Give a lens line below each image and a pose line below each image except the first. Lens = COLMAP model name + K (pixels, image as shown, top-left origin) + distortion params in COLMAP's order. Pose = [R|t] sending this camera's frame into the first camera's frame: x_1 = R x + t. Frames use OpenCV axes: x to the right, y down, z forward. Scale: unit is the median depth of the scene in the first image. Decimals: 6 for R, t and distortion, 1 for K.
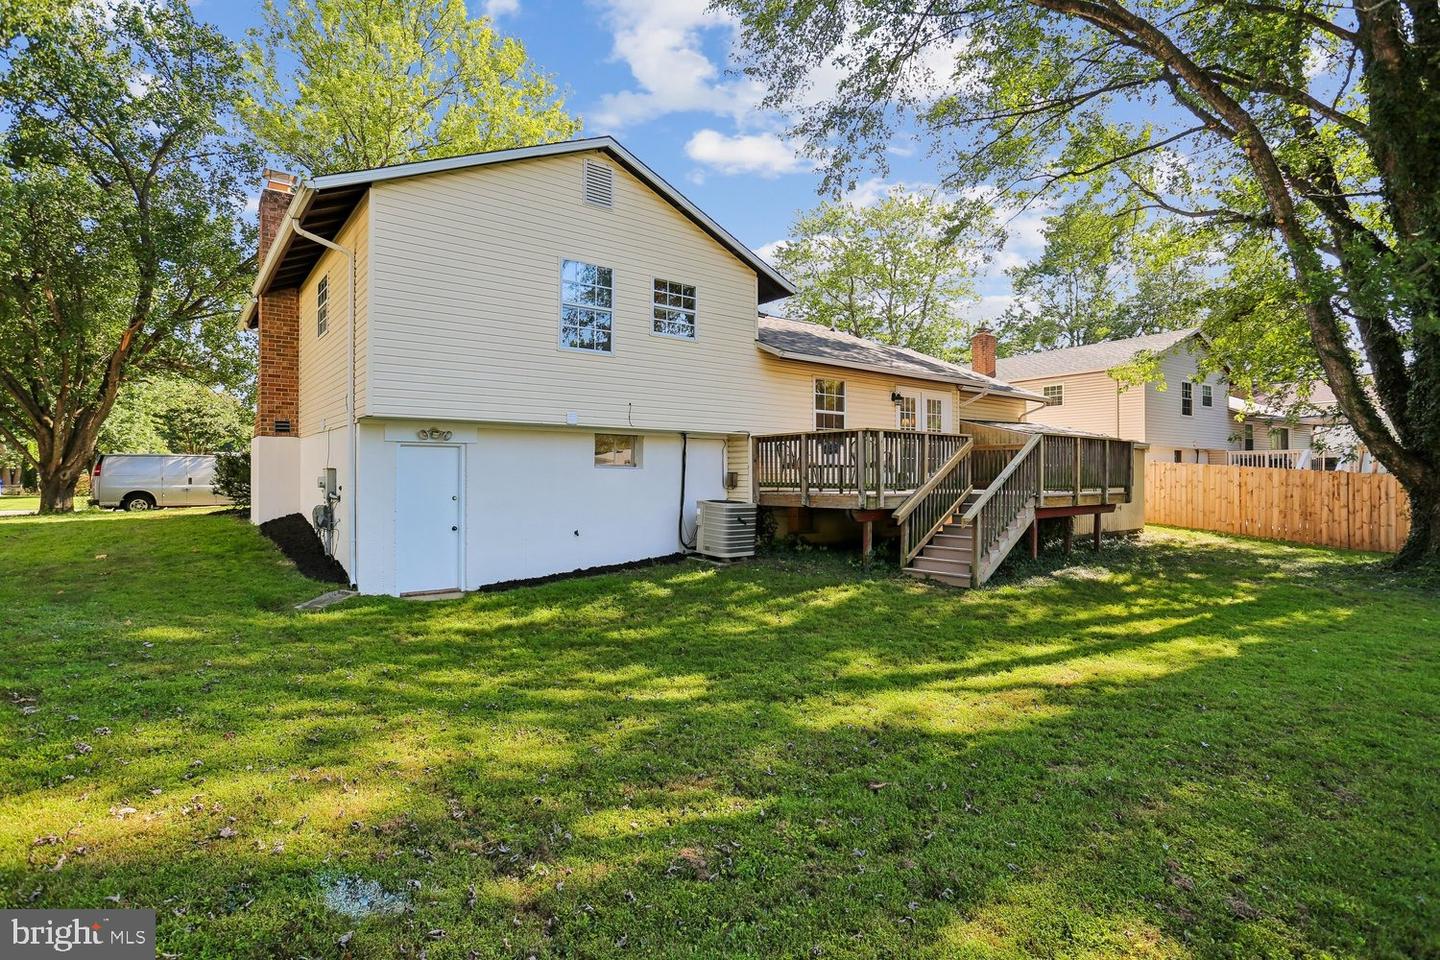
lens RADIAL K [[709.6, 0, 720.0], [0, 709.6, 480.0], [0, 0, 1]] dist [-0.049224, -0.000046]
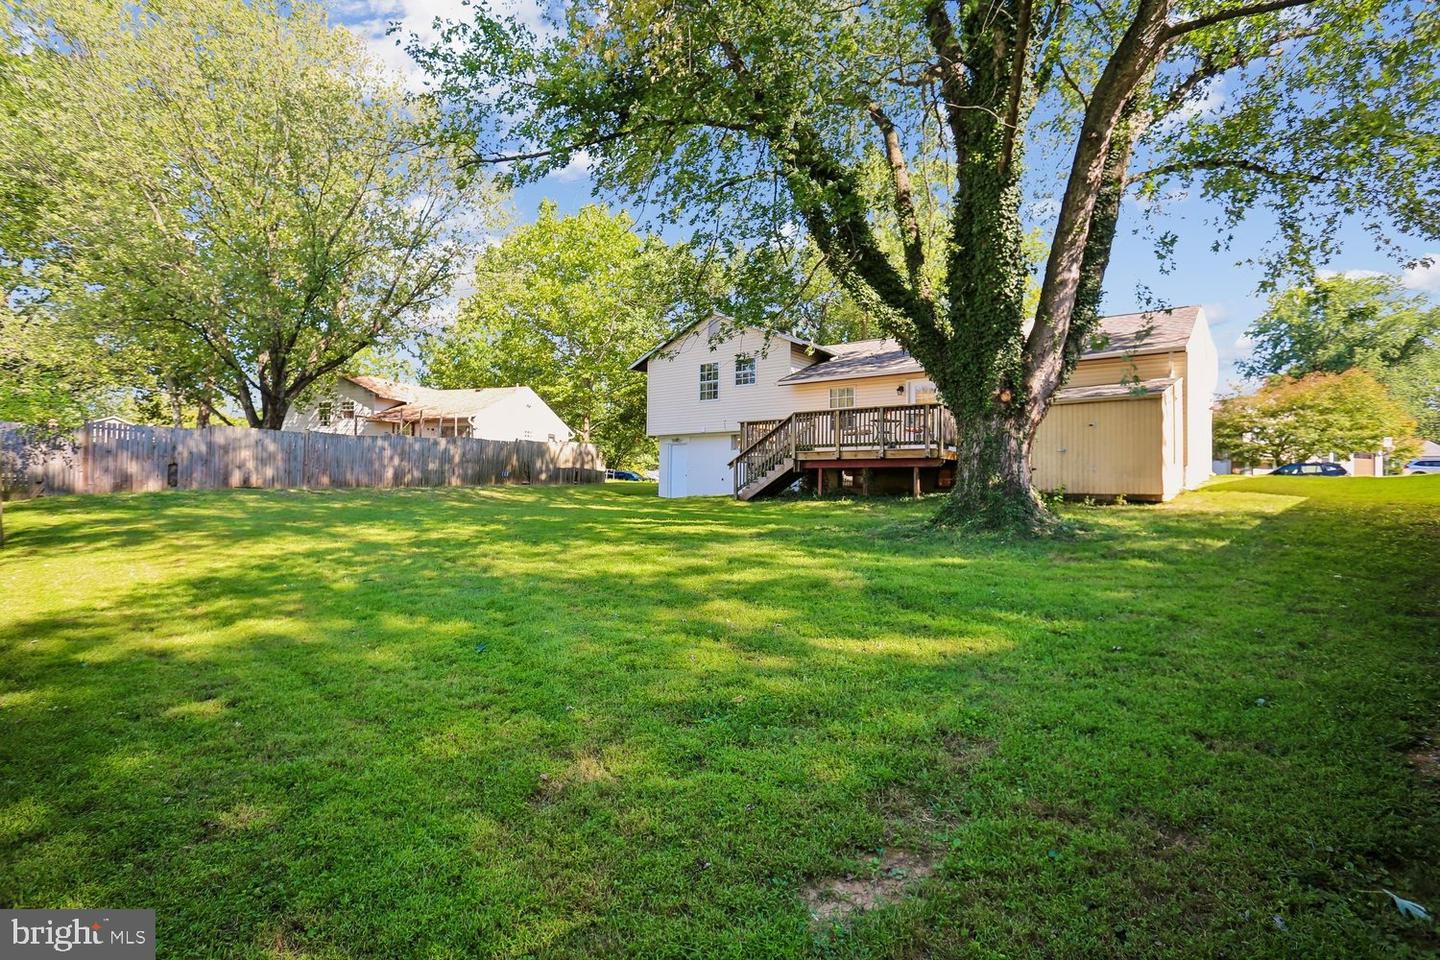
lens RADIAL K [[692.2, 0, 720.0], [0, 692.2, 480.0], [0, 0, 1]] dist [-0.039706, 0.000047]
pose [[0.246627, -0.011078, -0.969047, 1.778289], [-0.010283, 0.999848, -0.014047, 0.101446], [0.969056, 0.013429, 0.246475, 0.400597]]
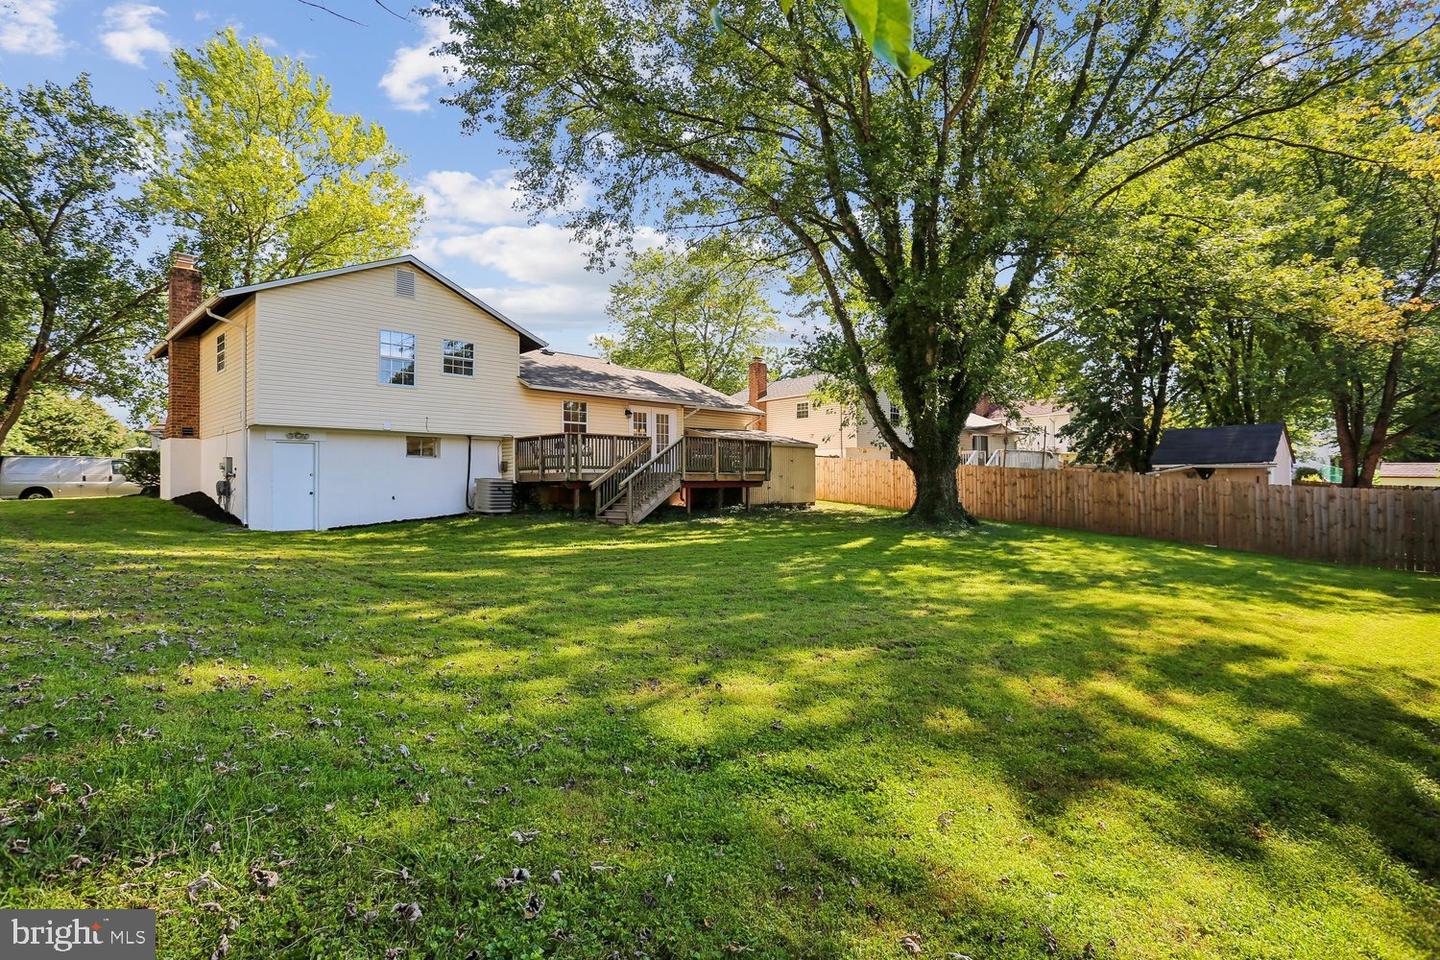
lens RADIAL K [[708.9, 0, 710.5], [0, 708.9, 475.1], [0, 0, 1]] dist [-0.021432, 0.000638]
pose [[0.992043, -0.006535, 0.125731, 0.284736], [0.009095, 0.999763, -0.019798, 0.056477], [-0.125572, 0.020784, 0.991867, -0.622381]]
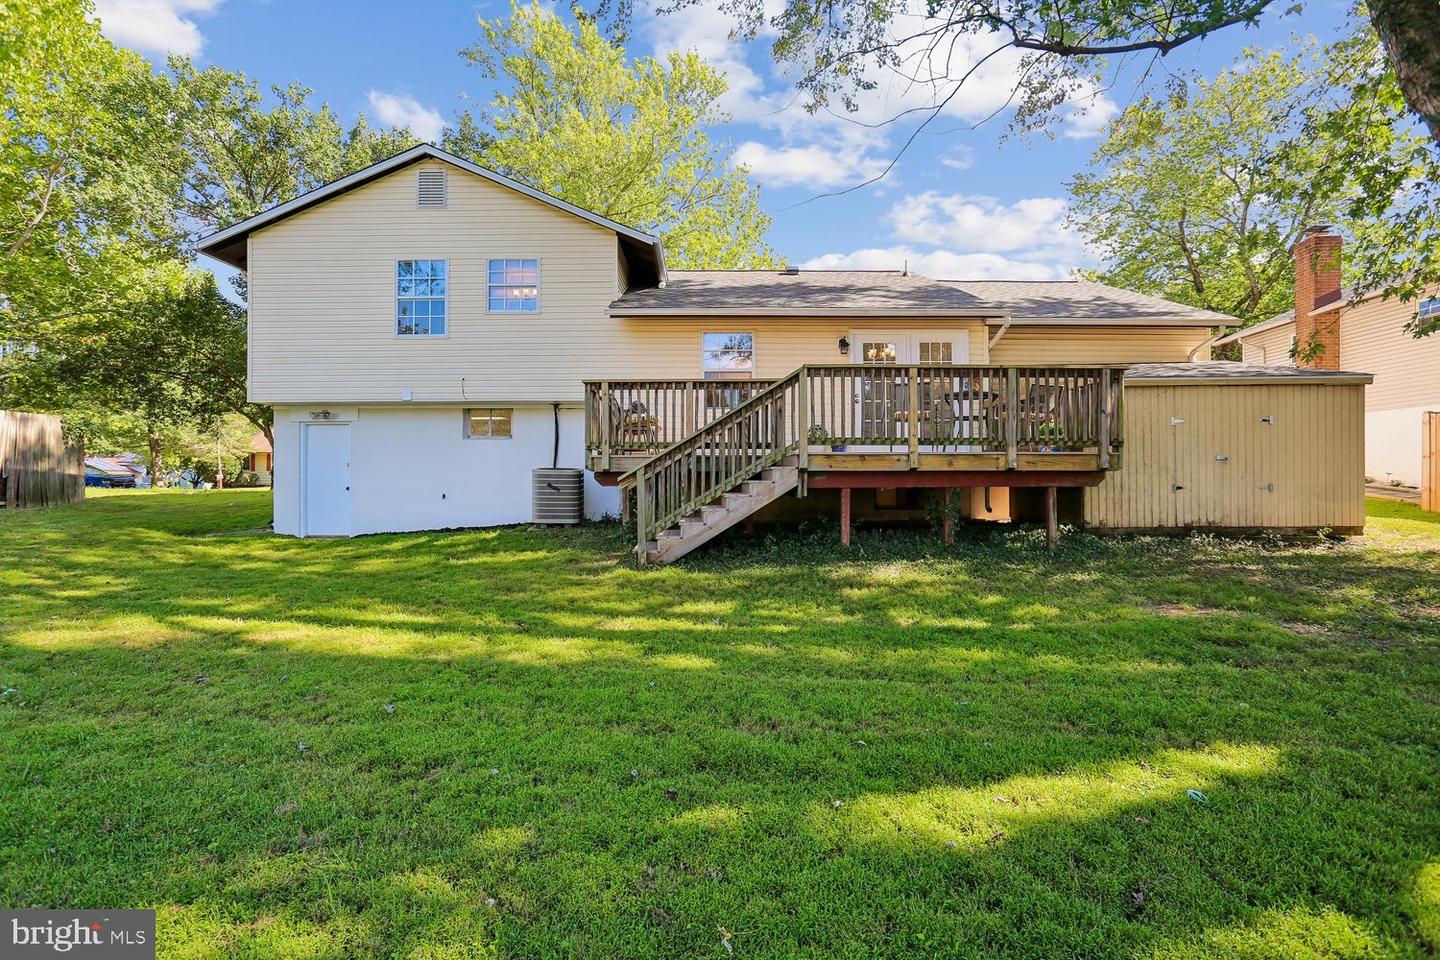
lens RADIAL K [[708.9, 0, 710.5], [0, 708.9, 475.1], [0, 0, 1]] dist [-0.021432, 0.000638]
pose [[0.782473, -0.007643, -0.622638, 0.765943], [-0.000283, 0.999920, -0.012630, 0.050080], [0.622685, 0.010059, 0.782408, 0.344378]]
